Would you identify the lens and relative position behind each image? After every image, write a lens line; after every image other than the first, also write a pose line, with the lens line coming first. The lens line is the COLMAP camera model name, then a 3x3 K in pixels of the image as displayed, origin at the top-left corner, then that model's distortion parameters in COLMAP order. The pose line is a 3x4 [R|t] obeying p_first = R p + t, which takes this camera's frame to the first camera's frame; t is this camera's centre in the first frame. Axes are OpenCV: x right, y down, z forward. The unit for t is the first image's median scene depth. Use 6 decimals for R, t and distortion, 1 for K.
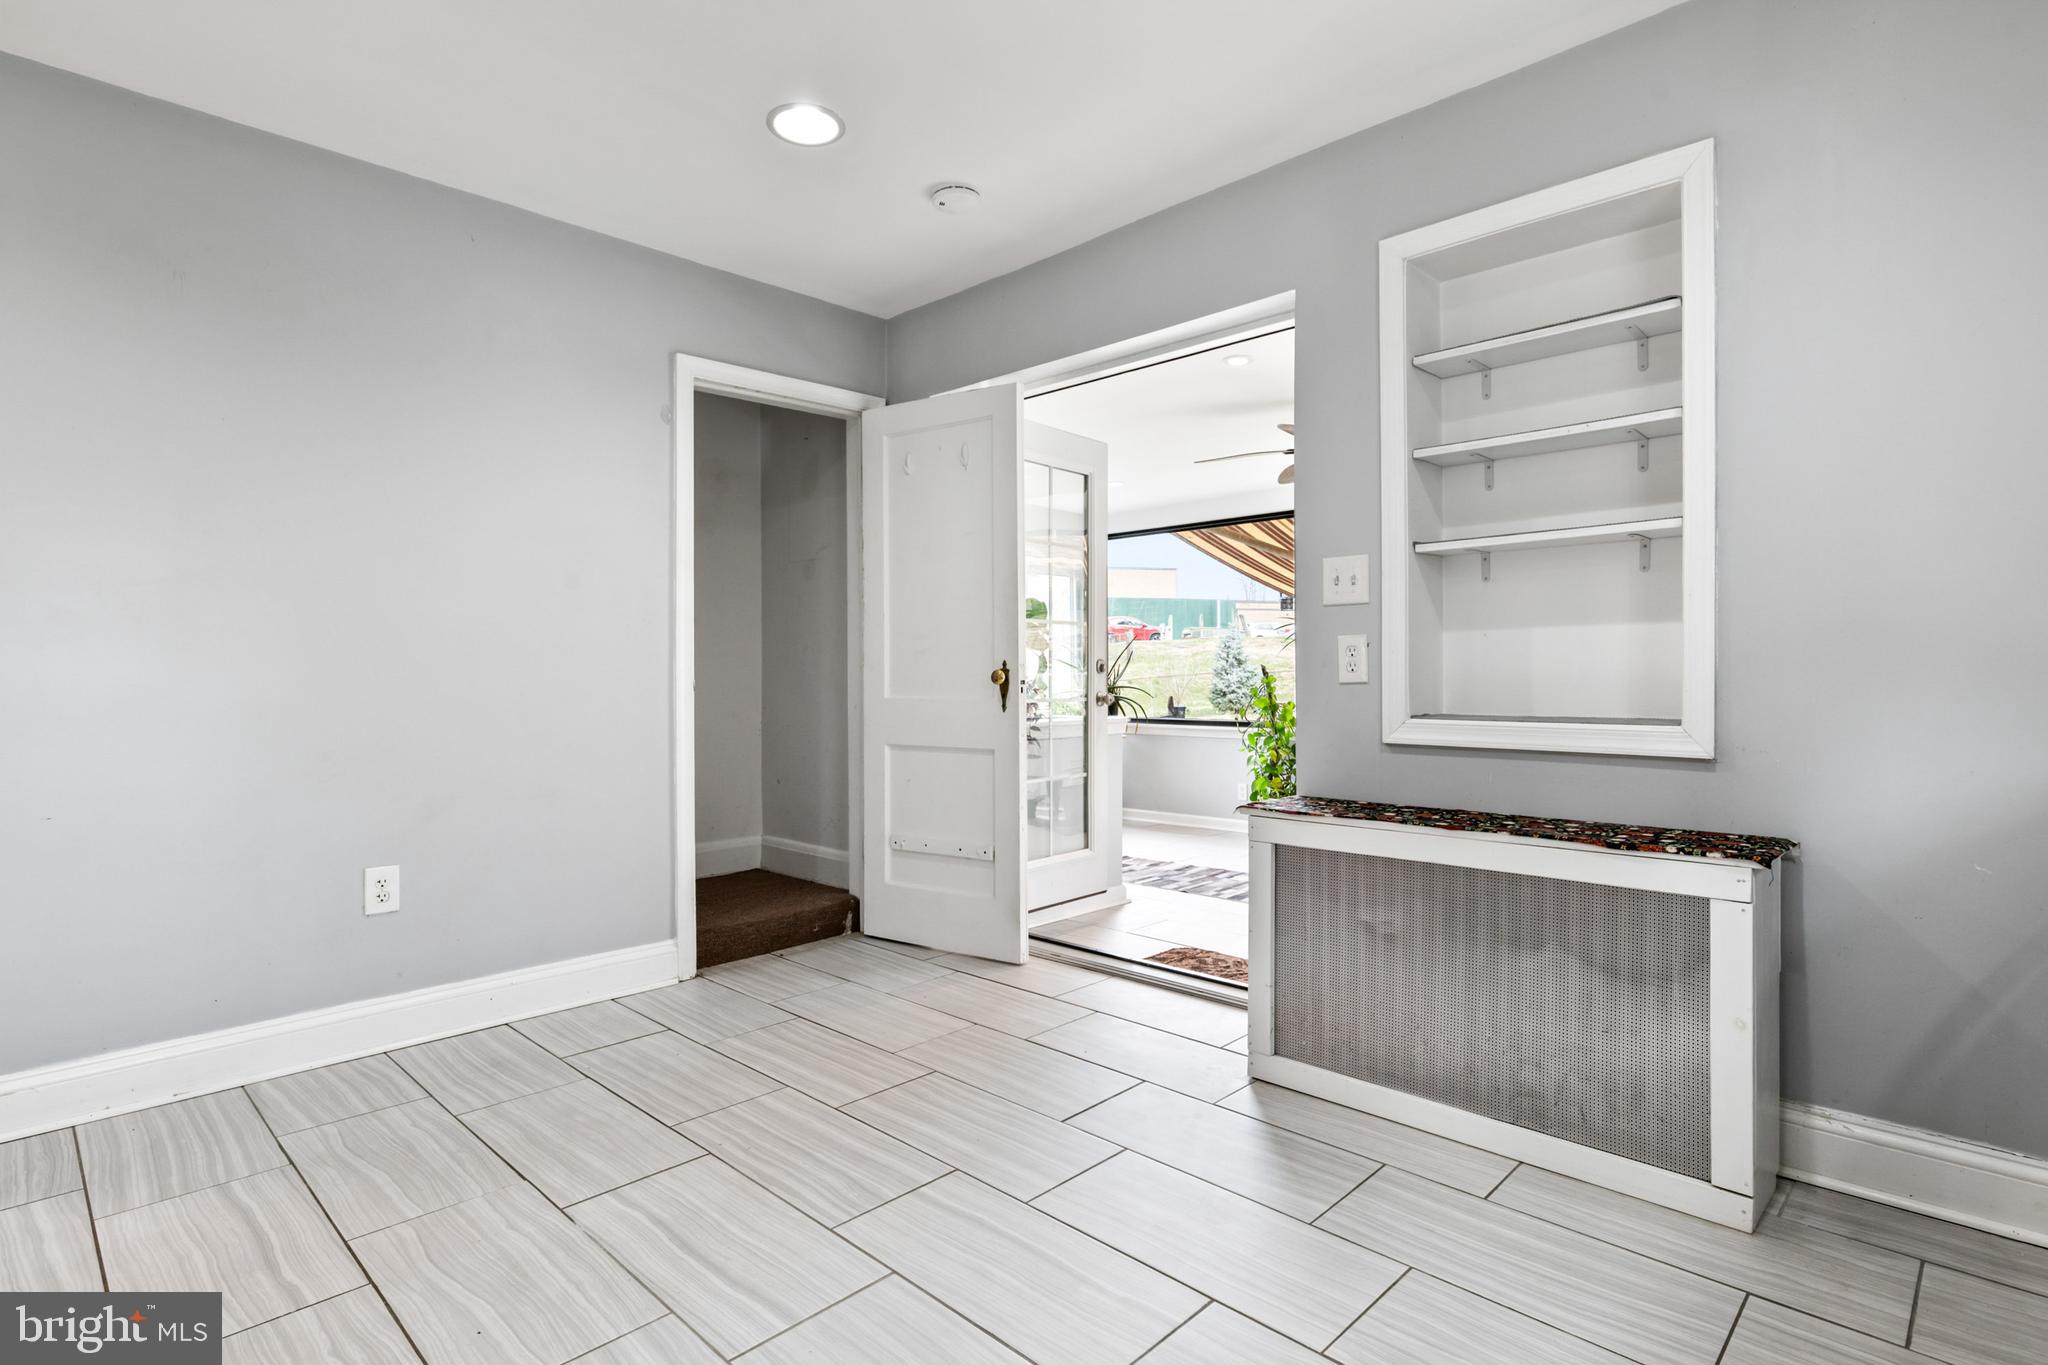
lens RADIAL K [[1024.3, 0, 1026.2], [0, 1024.3, 676.9], [0, 0, 1]] dist [-0.001237, -0.001058]
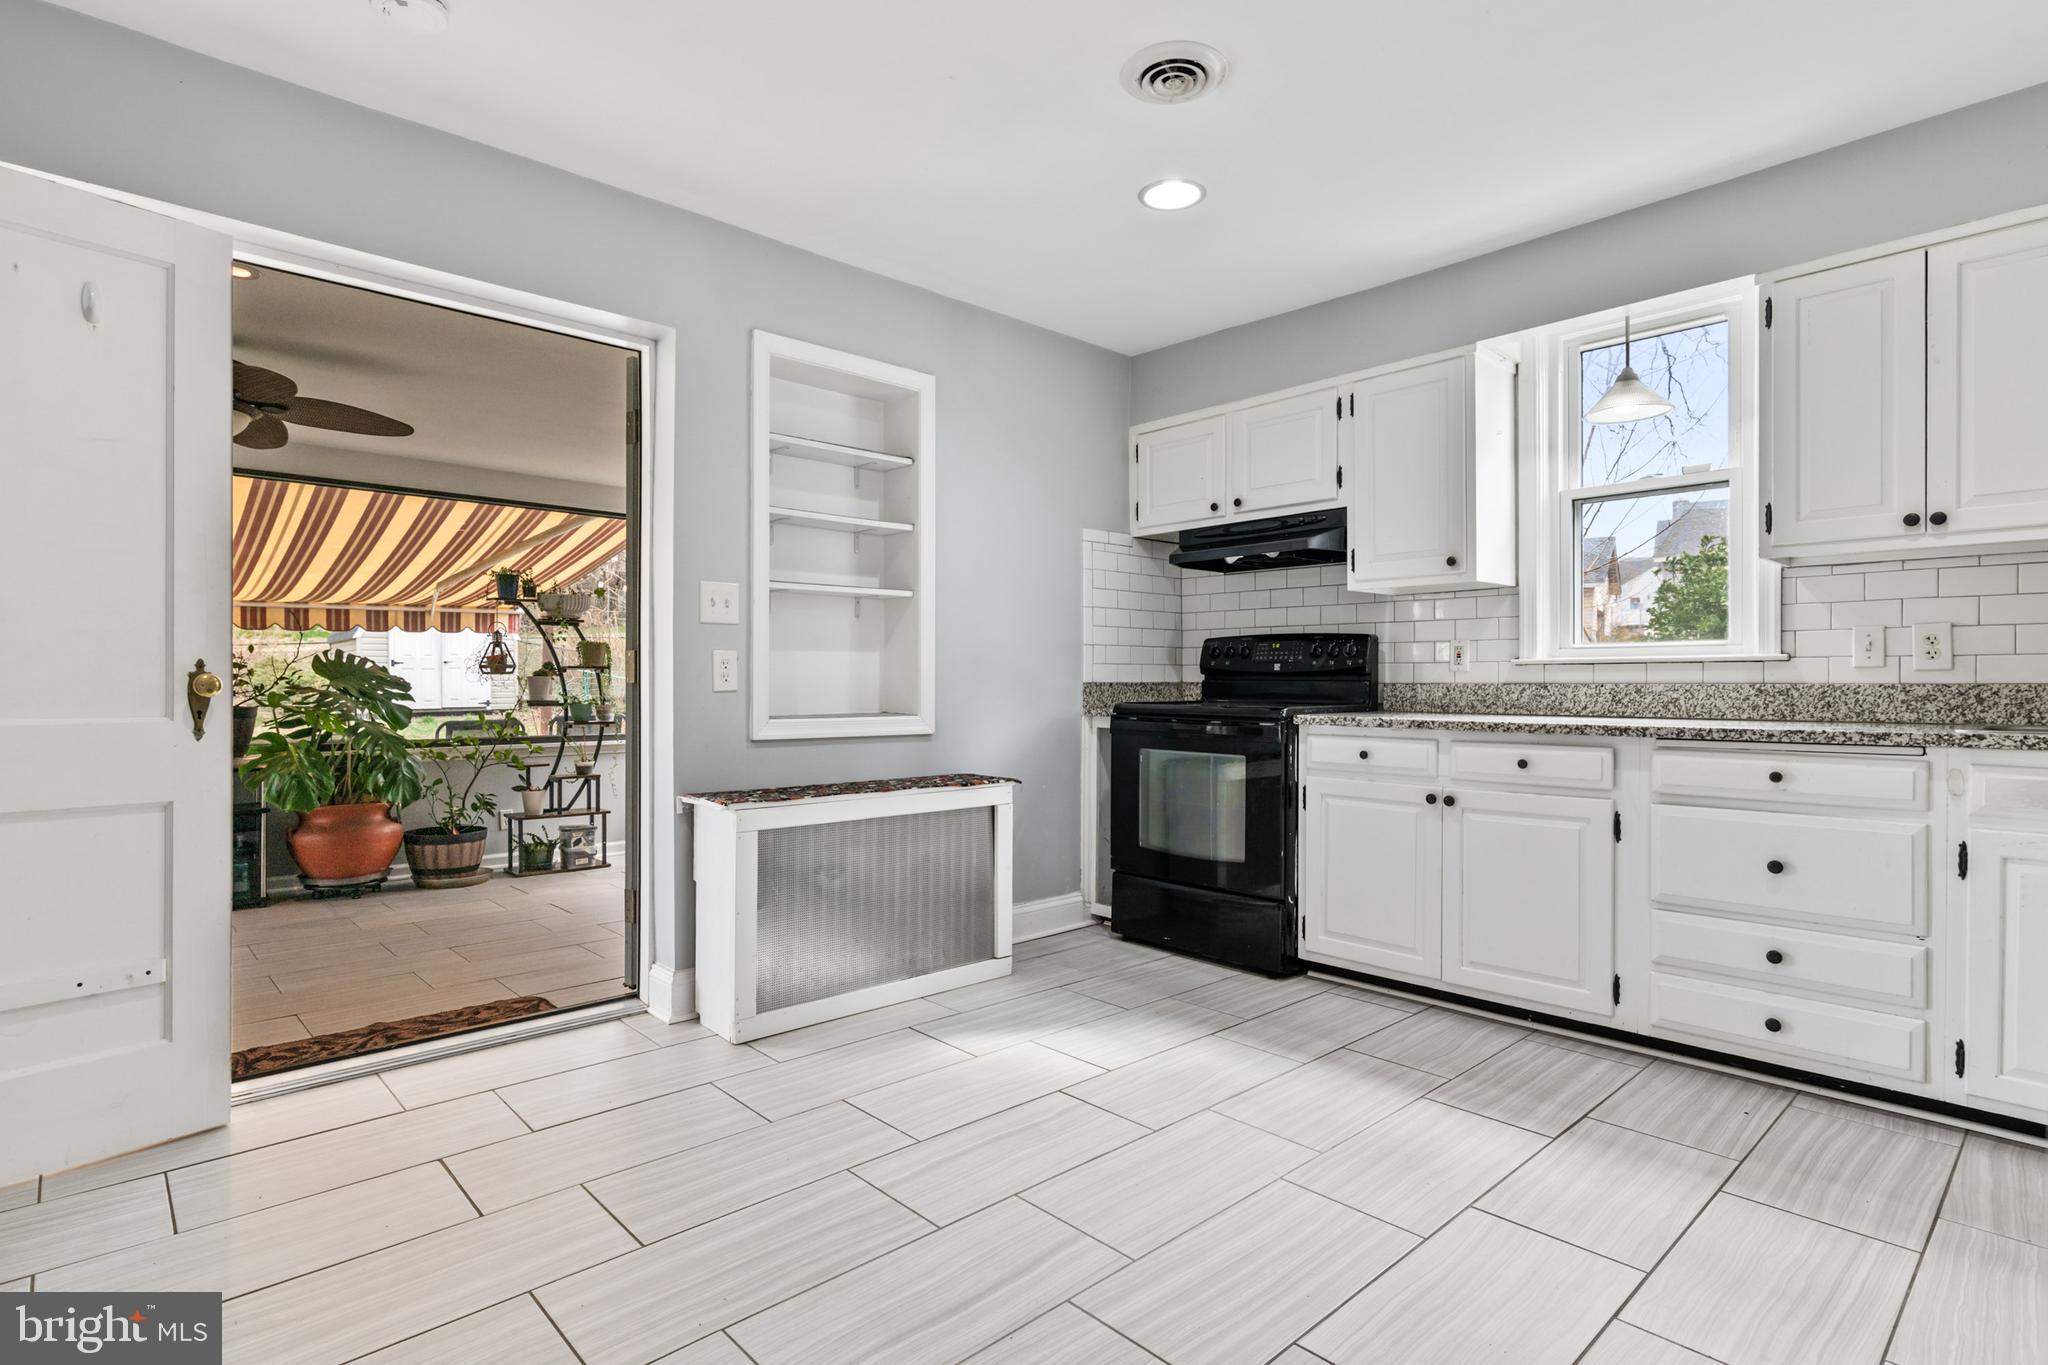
lens RADIAL K [[1024.3, 0, 1026.2], [0, 1024.3, 686.7], [0, 0, 1]] dist [-0.001237, -0.001058]
pose [[0.044954, 0.001126, 0.998988, -0.949950], [-0.000686, 0.999999, -0.001097, 0.002378], [-0.998989, -0.000636, 0.044955, 0.686047]]
